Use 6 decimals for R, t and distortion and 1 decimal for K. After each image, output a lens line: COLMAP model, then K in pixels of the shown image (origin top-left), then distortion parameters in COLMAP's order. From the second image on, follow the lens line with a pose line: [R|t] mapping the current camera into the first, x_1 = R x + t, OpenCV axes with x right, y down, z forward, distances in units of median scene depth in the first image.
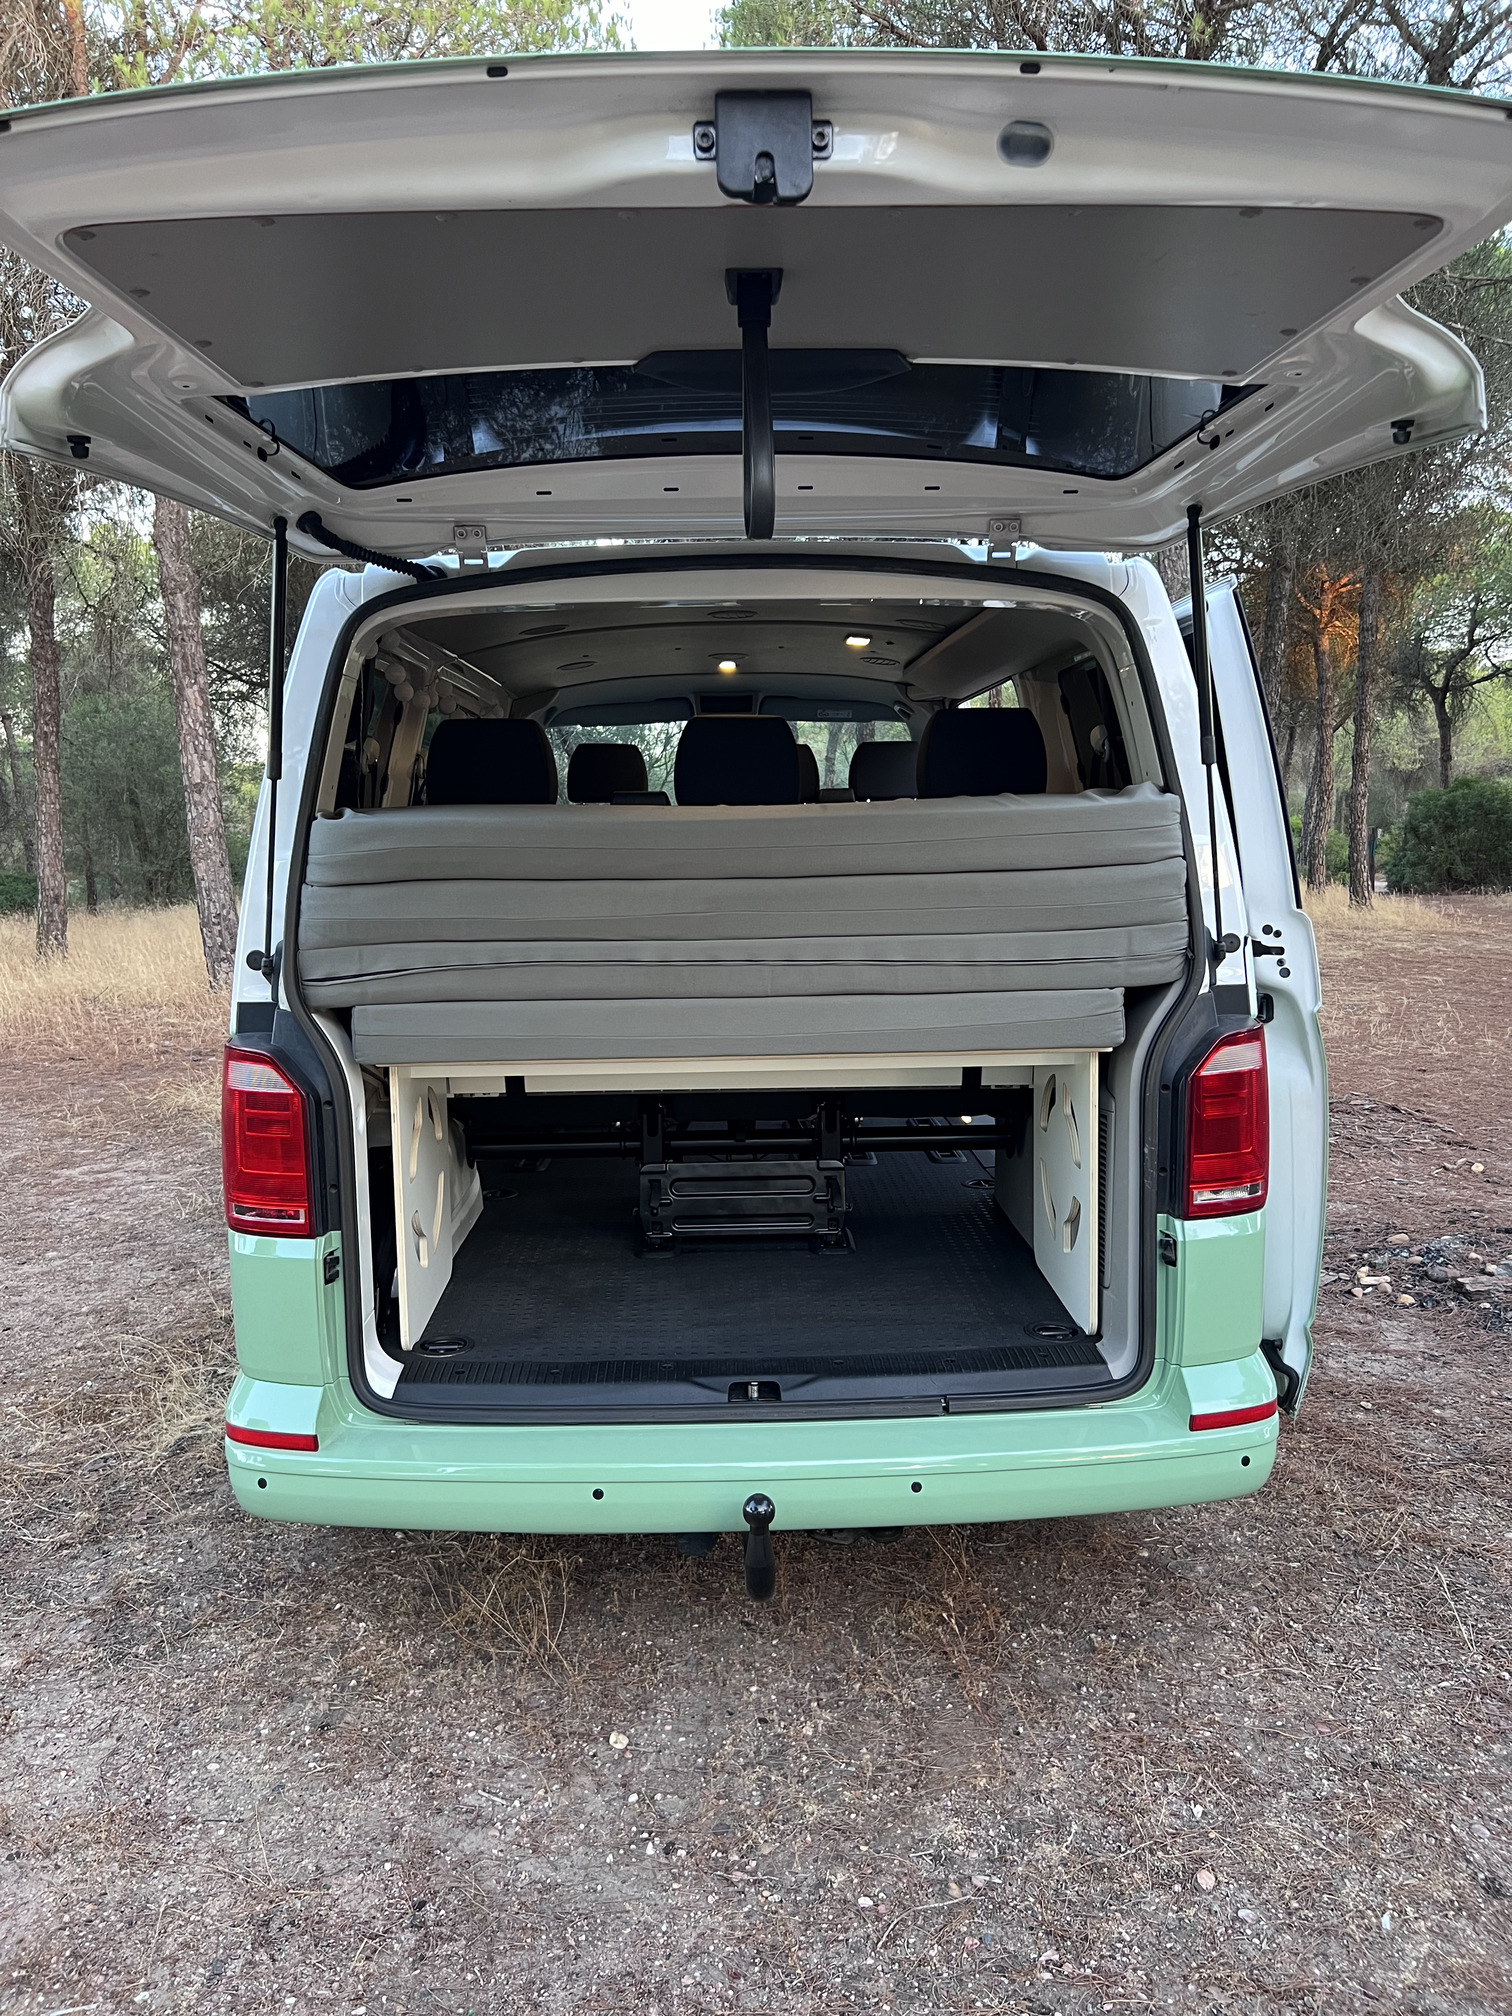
lens RADIAL K [[1564.9, 0, 766.0], [0, 1564.9, 995.9], [0, 0, 1]] dist [0.037873, -0.046713]
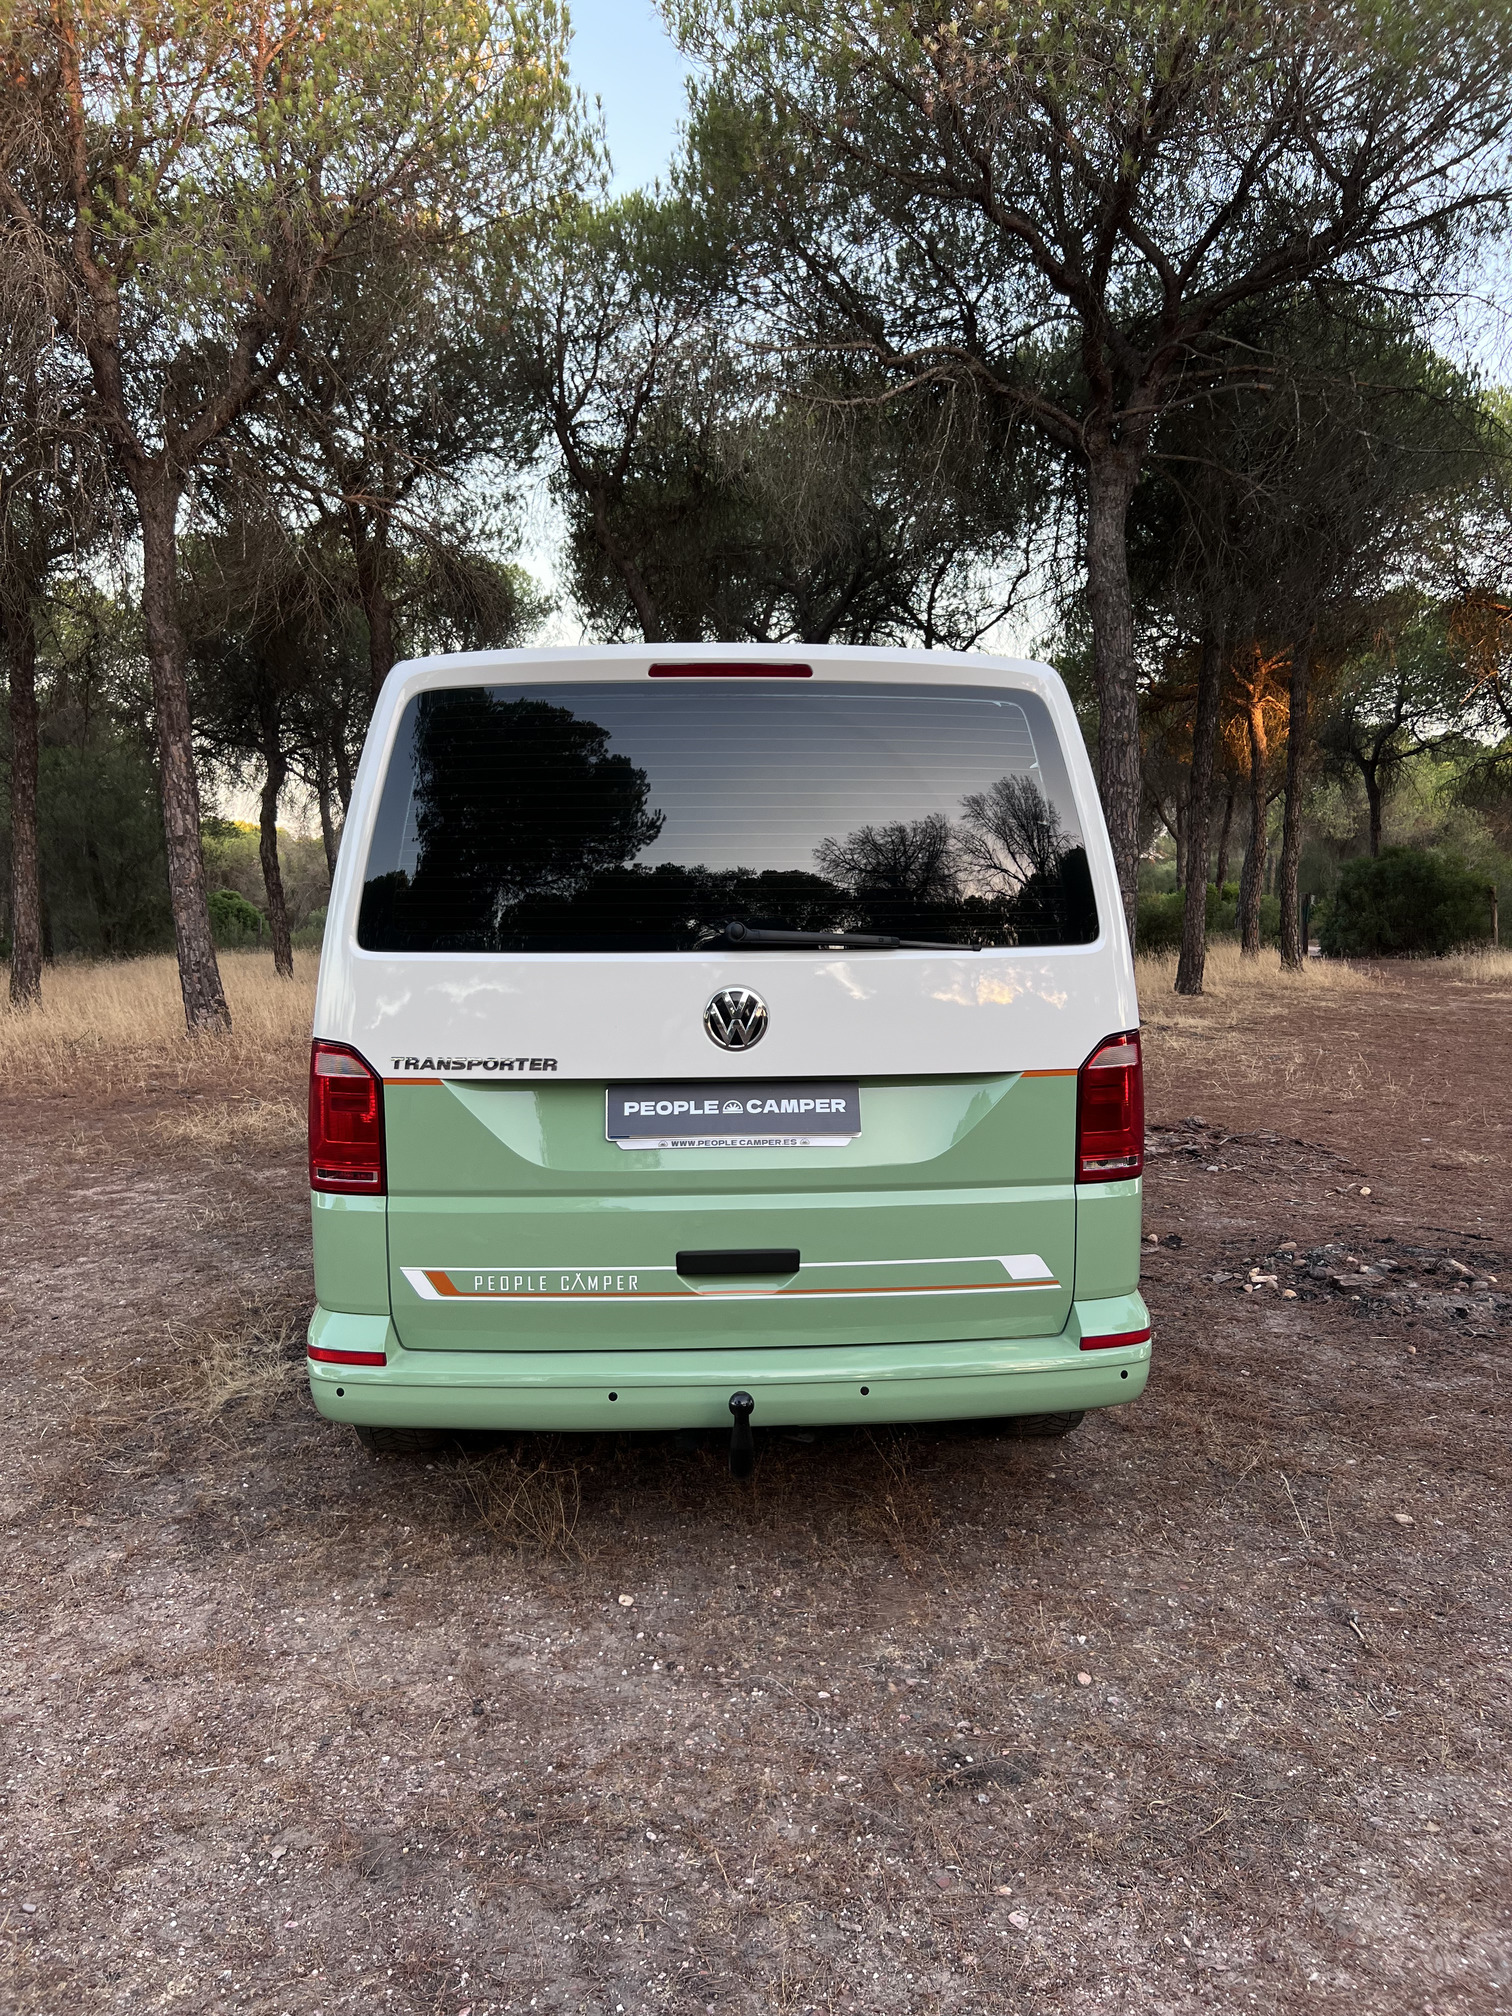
lens RADIAL K [[1564.9, 0, 782.2], [0, 1564.9, 1012.2], [0, 0, 1]] dist [0.037873, -0.046713]
pose [[0.999113, 0.007594, 0.041411, -0.022449], [-0.006410, 0.999569, -0.028637, 0.037888], [-0.041610, 0.028346, 0.998732, -0.237334]]
